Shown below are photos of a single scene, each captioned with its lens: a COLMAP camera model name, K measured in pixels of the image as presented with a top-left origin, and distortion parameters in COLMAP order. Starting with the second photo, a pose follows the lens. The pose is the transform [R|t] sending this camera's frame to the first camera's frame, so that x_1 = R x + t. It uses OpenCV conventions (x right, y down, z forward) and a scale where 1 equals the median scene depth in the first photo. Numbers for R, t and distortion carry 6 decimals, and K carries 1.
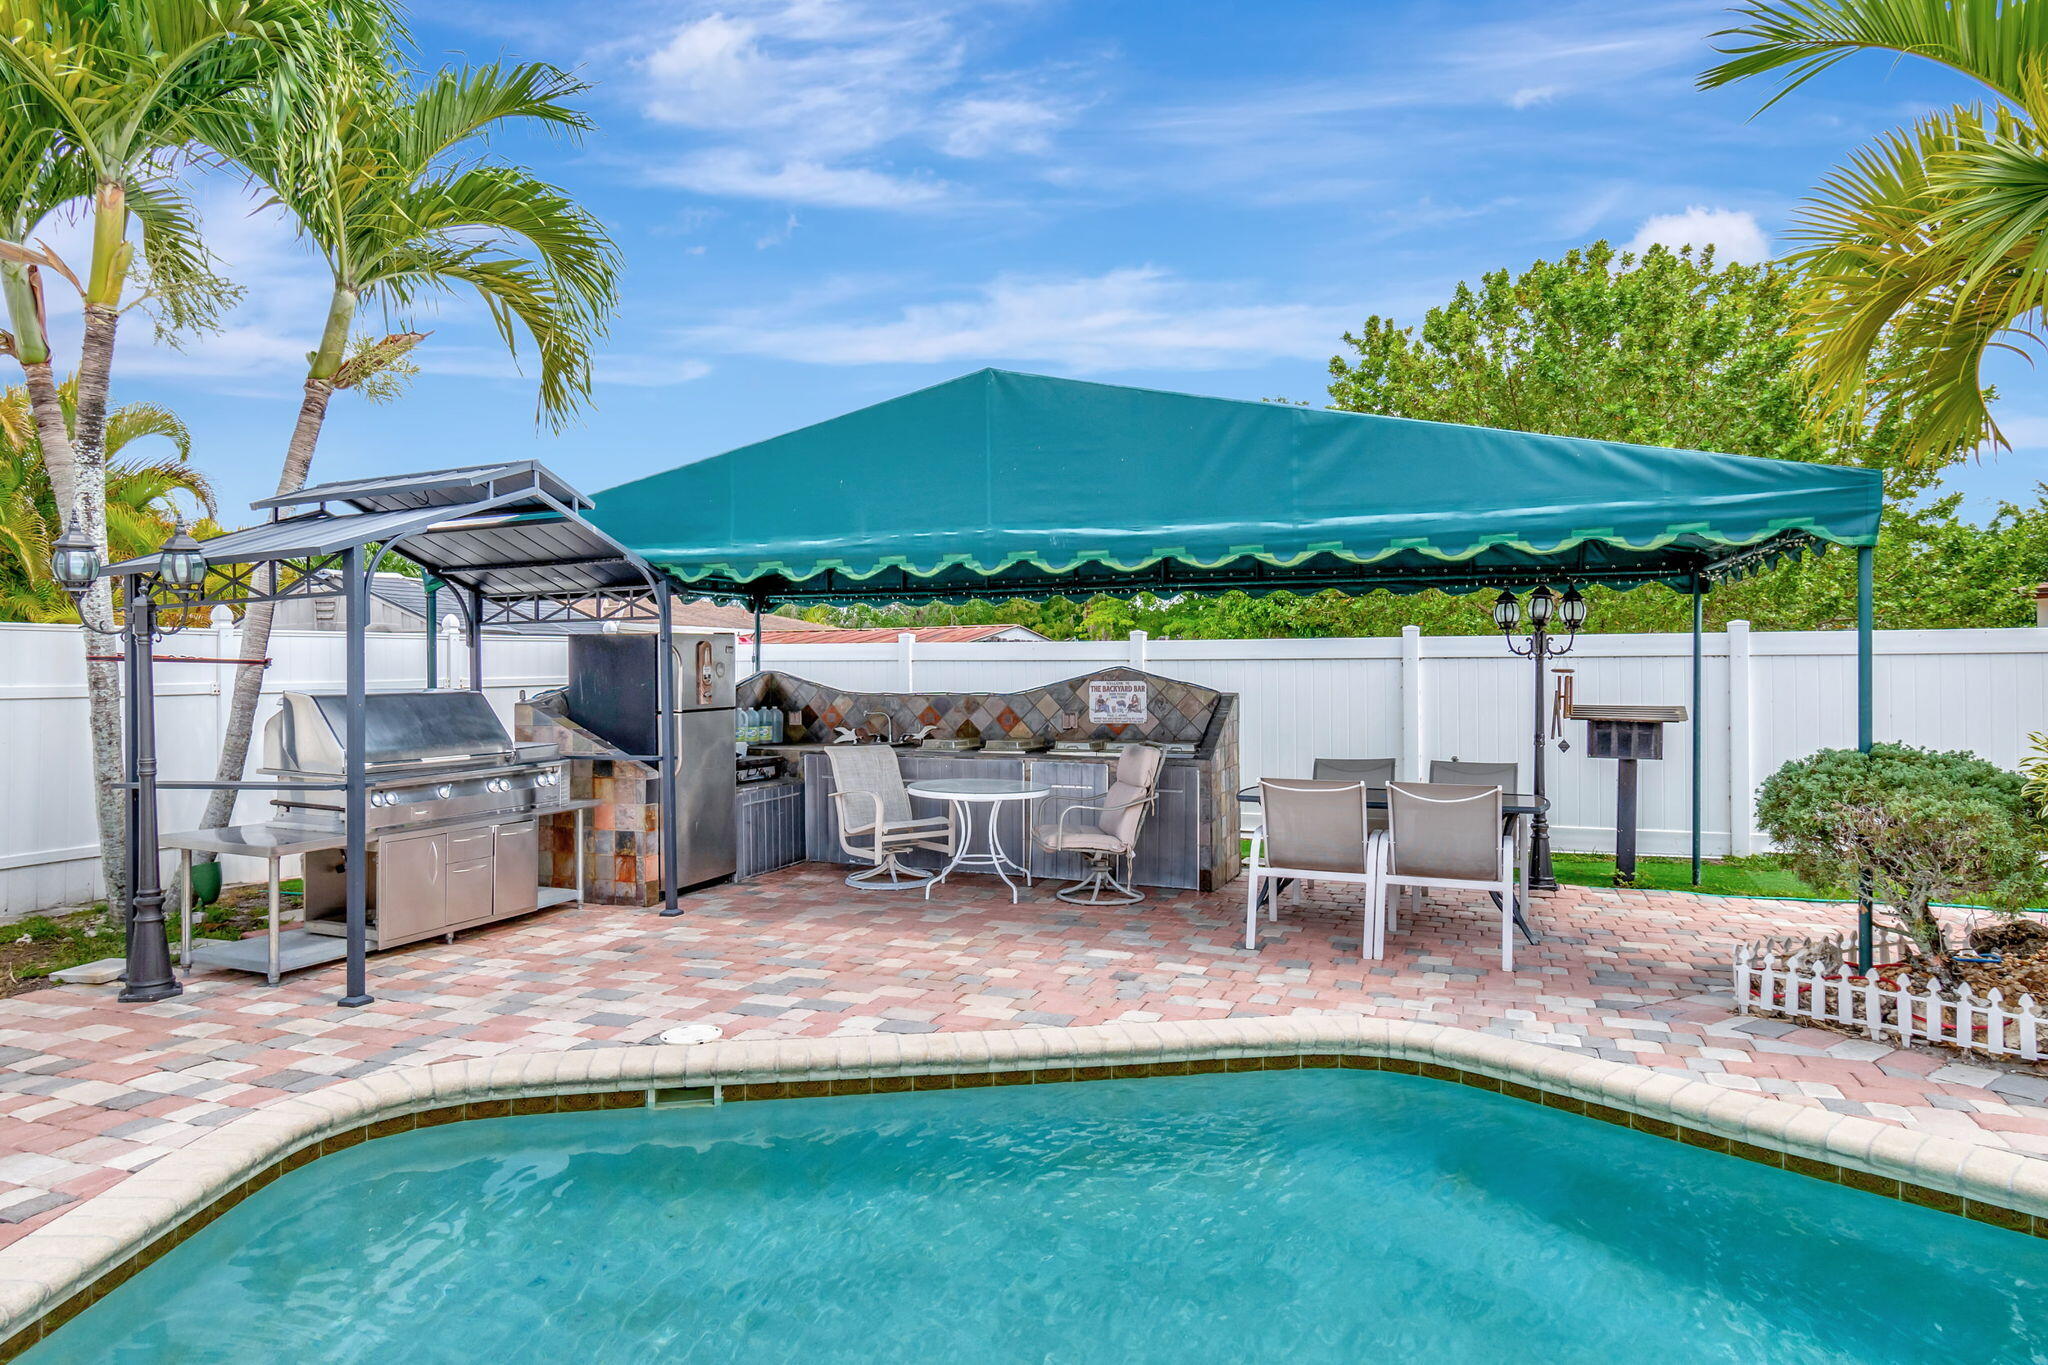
lens RADIAL K [[1236.5, 0, 1024.0], [0, 1236.5, 682.5], [0, 0, 1]] dist [0.002209, -0.003253]
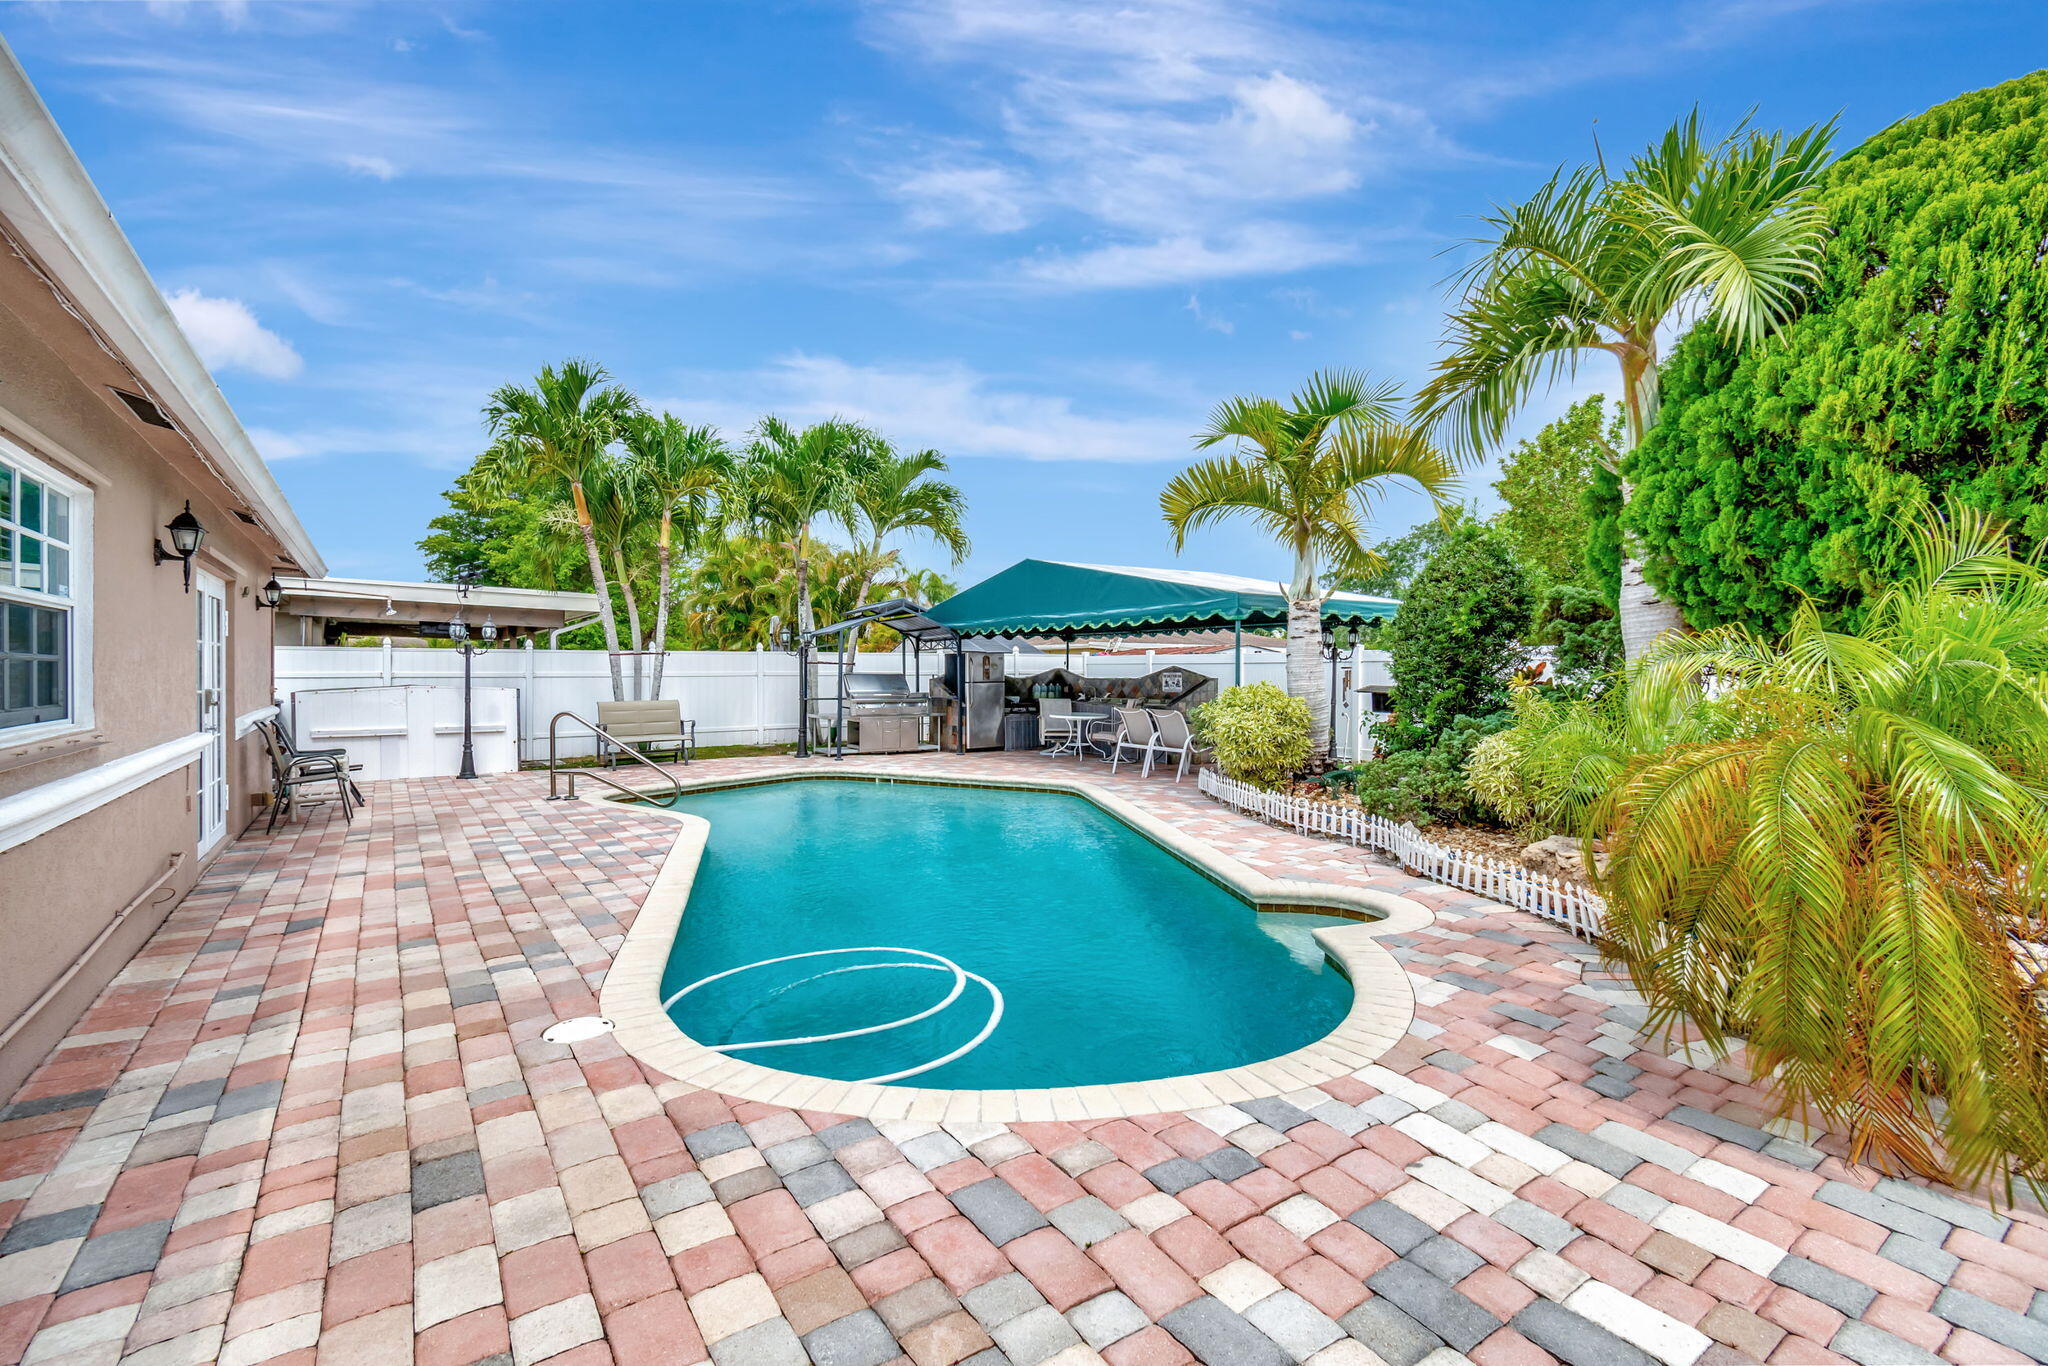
lens RADIAL K [[906.0, 0, 1019.7], [0, 906.0, 673.0], [0, 0, 1]] dist [0.002292, -0.000373]
pose [[0.825168, 0.004177, -0.564872, 0.885069], [-0.009934, 0.999925, -0.007117, 0.015874], [0.564800, 0.011485, 0.825148, -0.546866]]
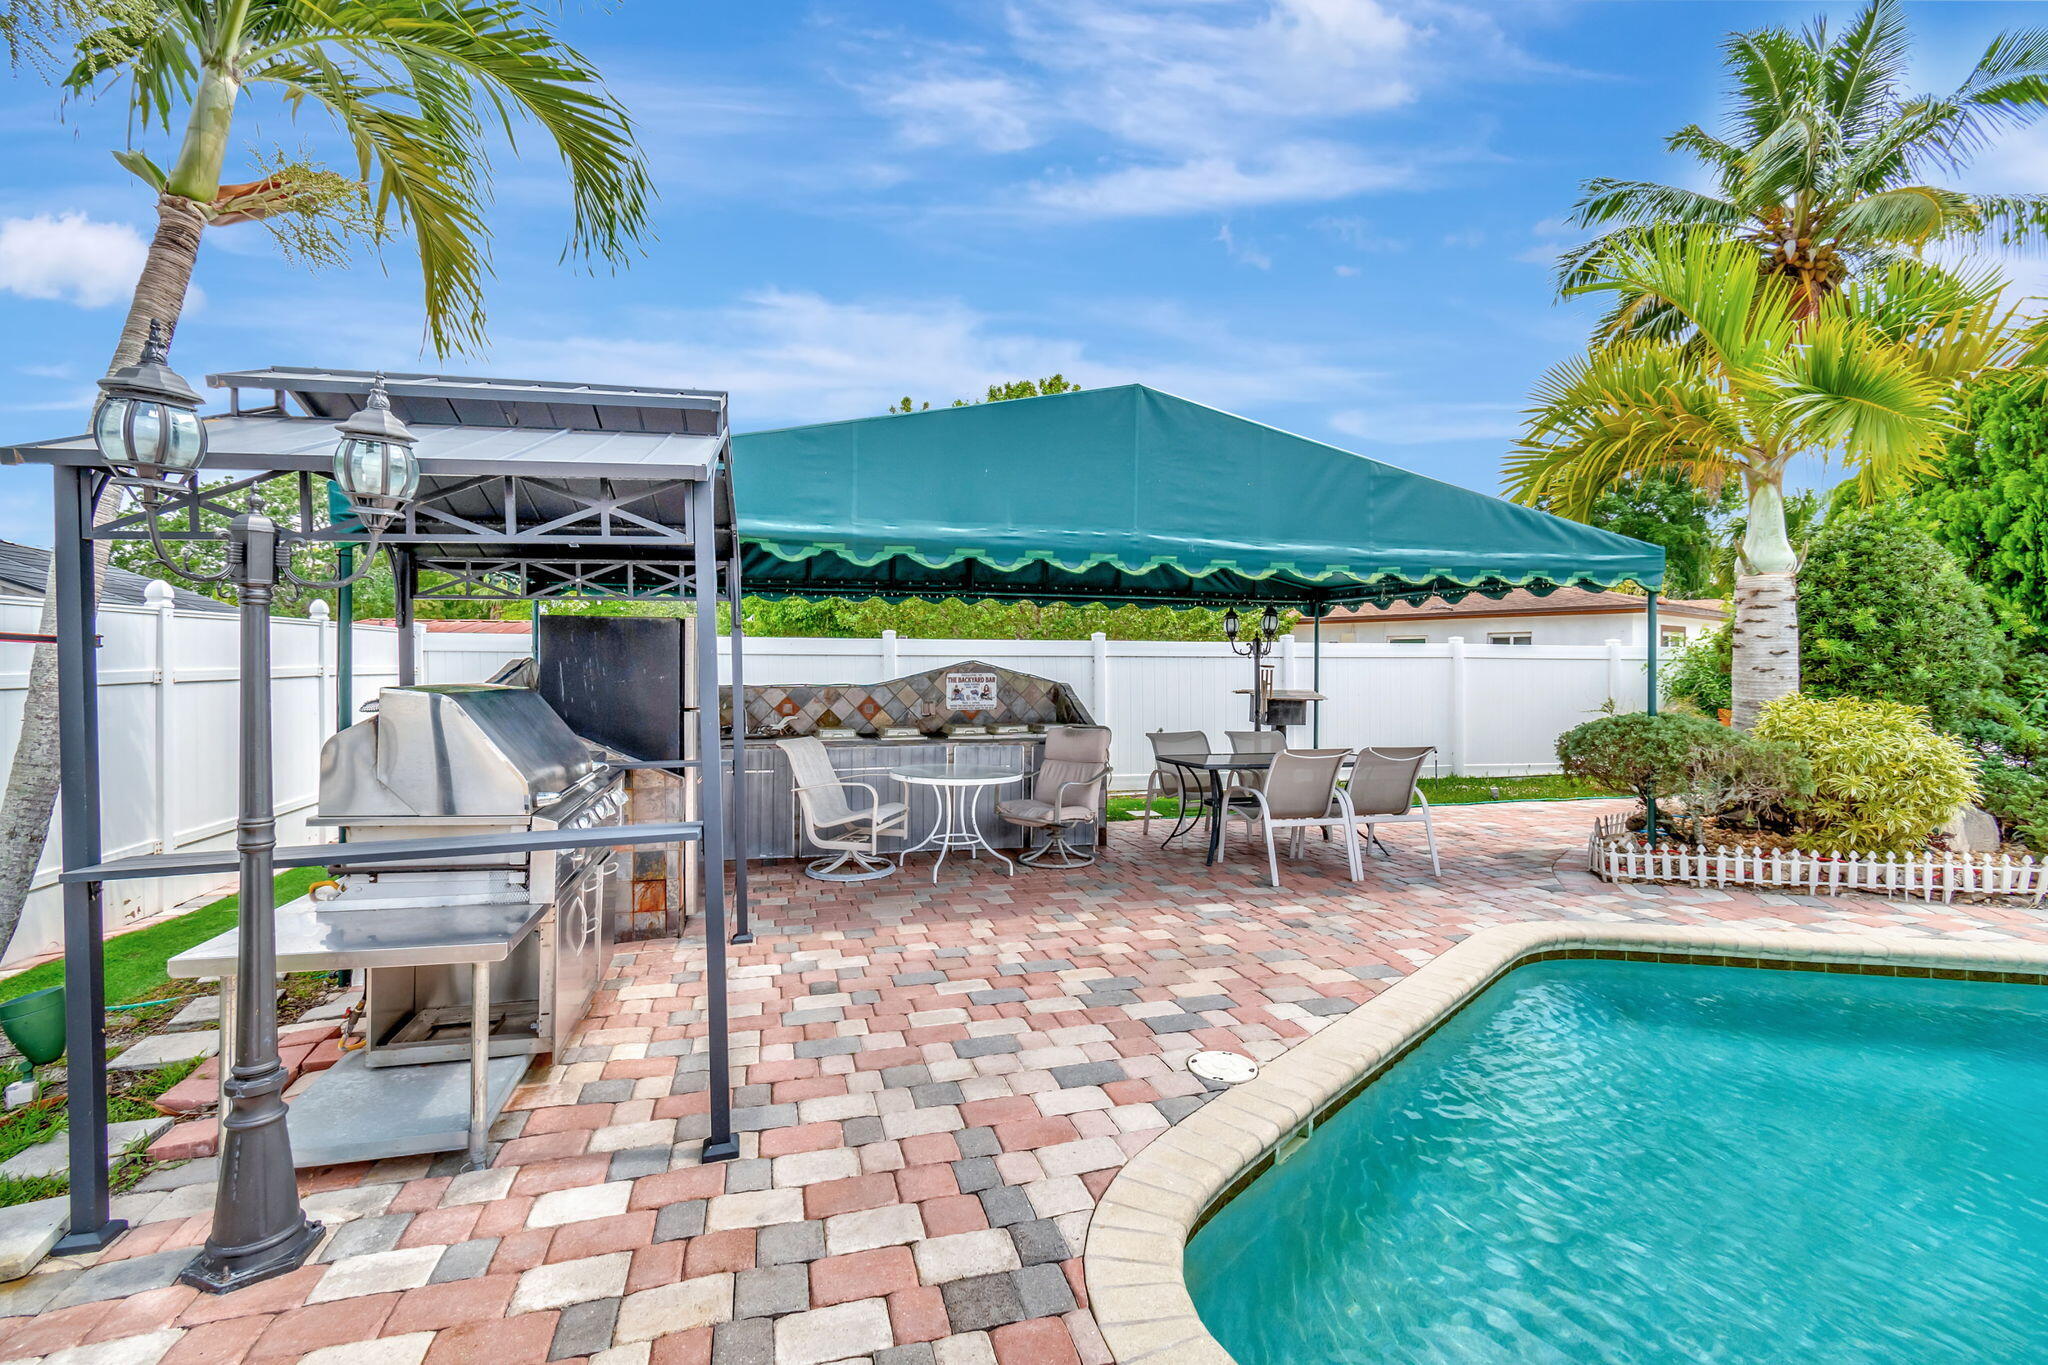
lens RADIAL K [[914.1, 0, 1008.5], [0, 914.1, 685.5], [0, 0, 1]] dist [0.000343, -0.000909]
pose [[0.799018, -0.007951, 0.601254, -0.481678], [0.000490, 0.999921, 0.012573, -0.000479], [-0.601306, -0.009752, 0.798959, 0.343695]]
